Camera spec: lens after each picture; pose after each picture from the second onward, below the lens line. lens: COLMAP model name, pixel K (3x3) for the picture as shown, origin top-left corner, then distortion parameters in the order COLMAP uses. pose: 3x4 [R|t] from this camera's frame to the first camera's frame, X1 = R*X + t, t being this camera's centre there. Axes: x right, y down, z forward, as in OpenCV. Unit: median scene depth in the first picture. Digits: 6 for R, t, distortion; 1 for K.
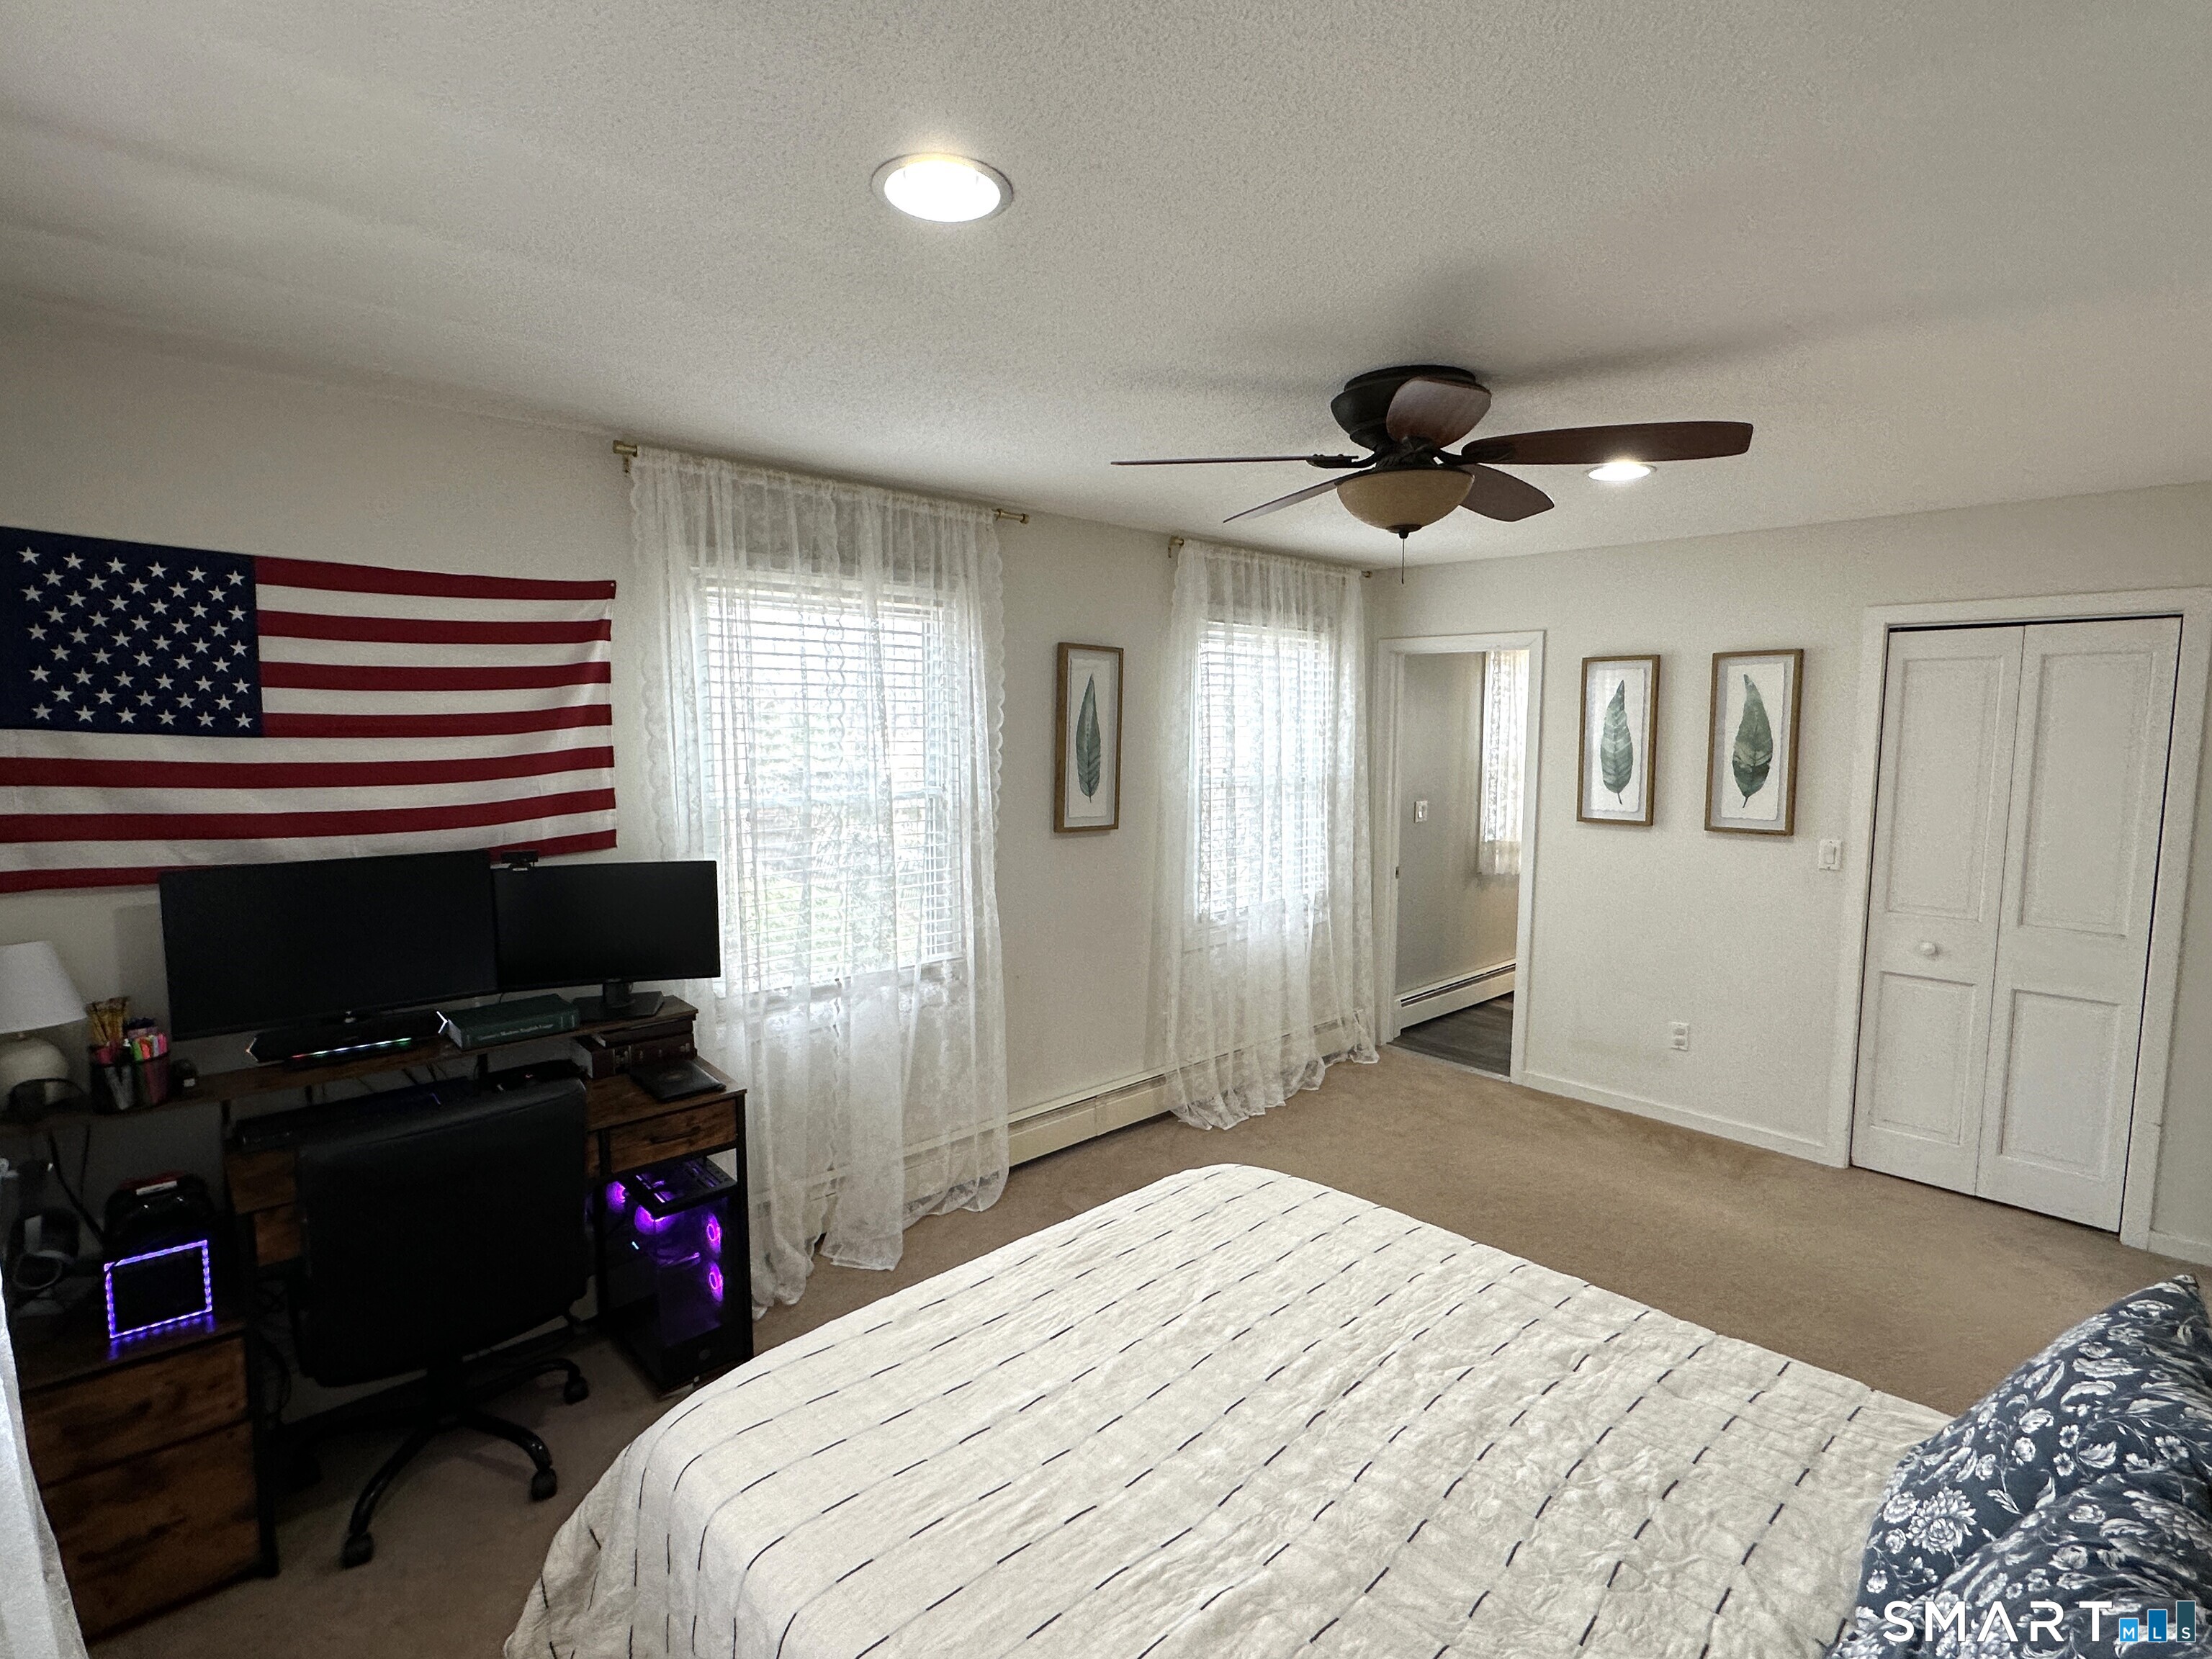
lens RADIAL K [[1066.5, 0, 1104.0], [0, 1066.5, 828.5], [0, 0, 1]] dist [-0.001085, -0.000359]
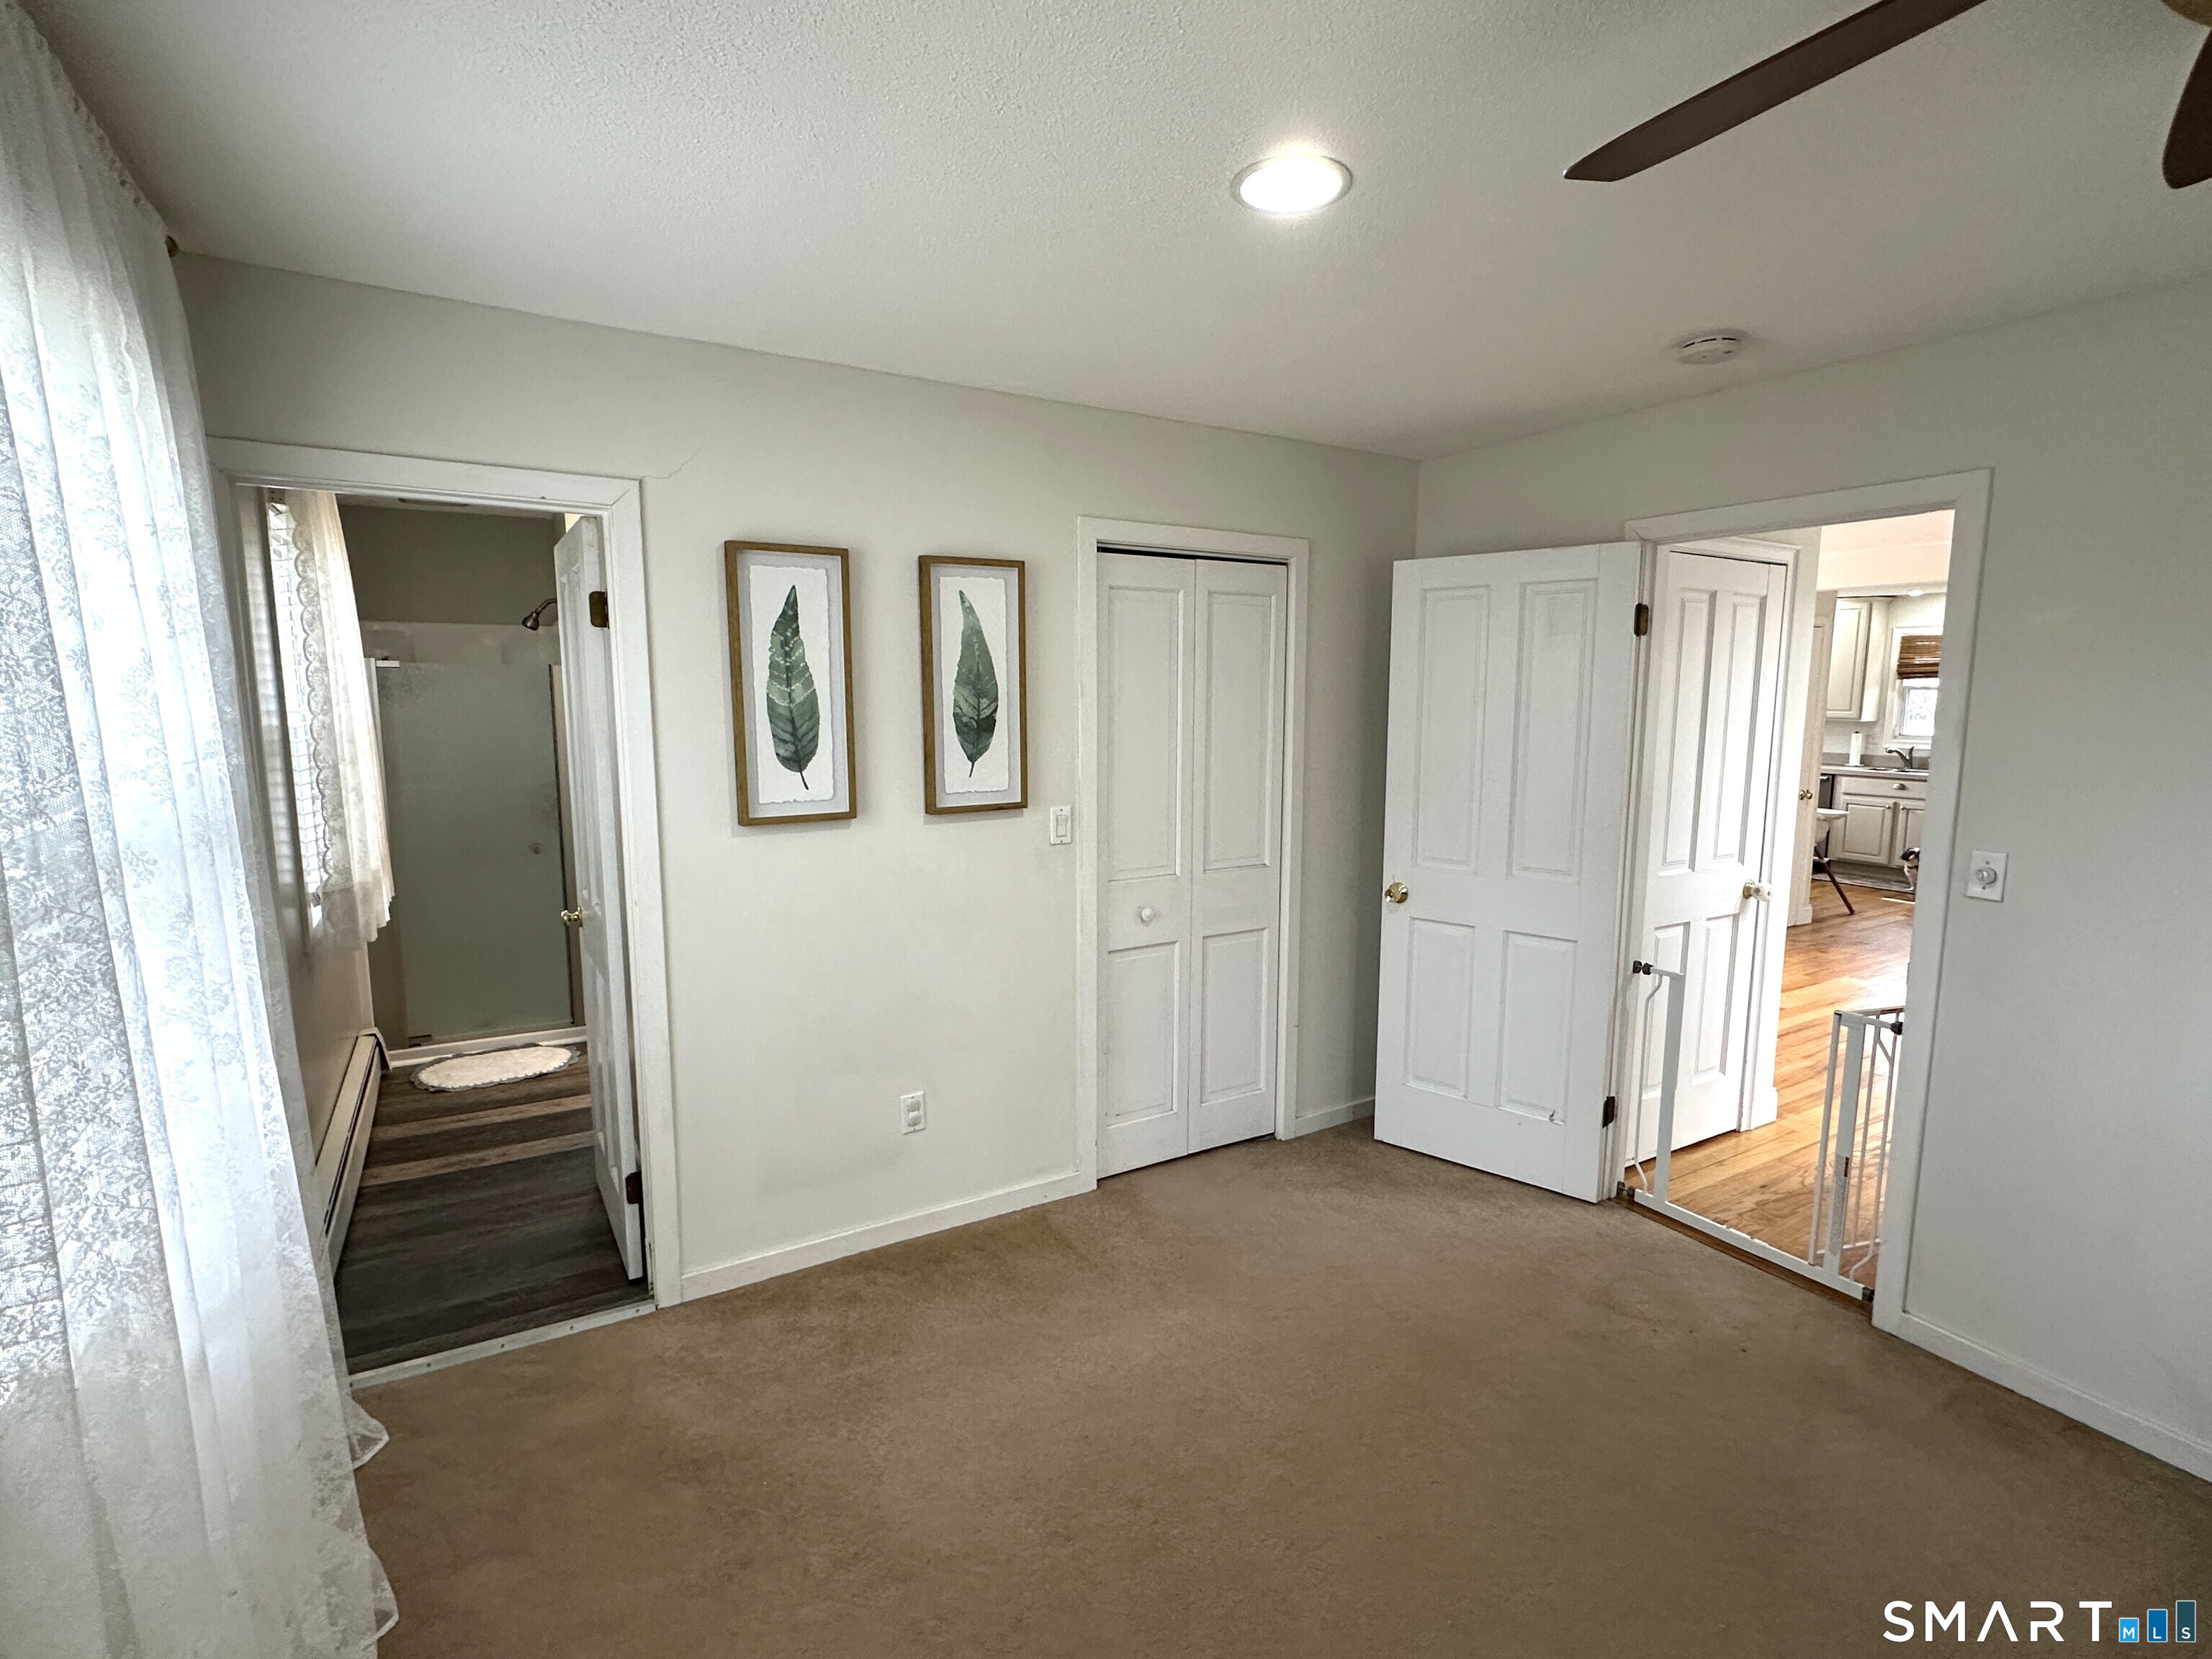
lens RADIAL K [[1066.5, 0, 1104.0], [0, 1066.5, 828.5], [0, 0, 1]] dist [-0.001085, -0.000359]
pose [[0.209827, -0.132142, 0.968768, -0.099302], [0.095727, 0.988841, 0.114147, -0.066833], [-0.973041, 0.068786, 0.220135, 0.853617]]
